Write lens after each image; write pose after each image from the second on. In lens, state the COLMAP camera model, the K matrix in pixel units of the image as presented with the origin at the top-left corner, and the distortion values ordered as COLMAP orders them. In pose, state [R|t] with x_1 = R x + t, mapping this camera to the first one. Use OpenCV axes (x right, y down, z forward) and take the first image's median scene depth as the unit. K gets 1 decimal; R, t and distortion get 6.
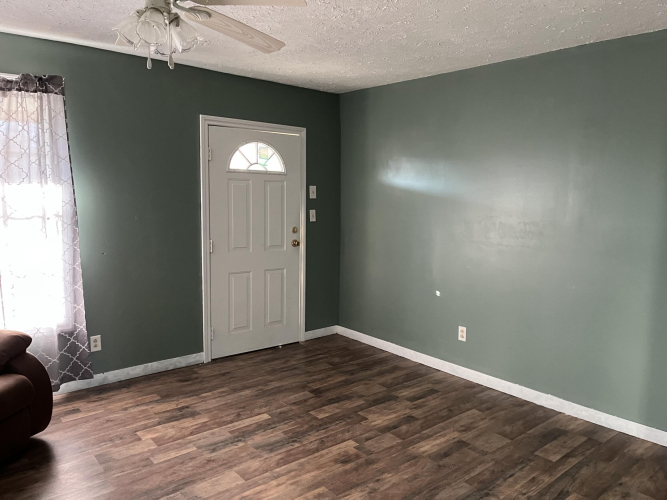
lens RADIAL K [[513.7, 0, 333.4], [0, 513.7, 251.3], [0, 0, 1]] dist [0.043696, -0.061368]
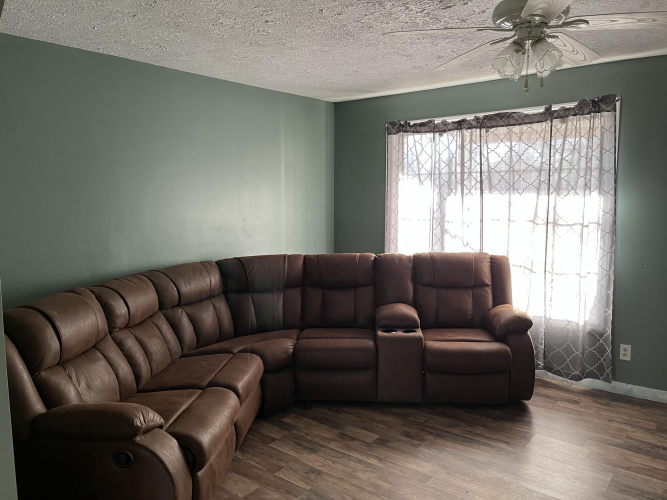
lens RADIAL K [[513.7, 0, 334.0], [0, 513.7, 247.9], [0, 0, 1]] dist [0.043696, -0.061368]
pose [[0.188413, 0.090266, -0.977933, 0.435606], [-0.106632, 0.991760, 0.070999, -0.037224], [0.976284, 0.090902, 0.196485, 0.252958]]
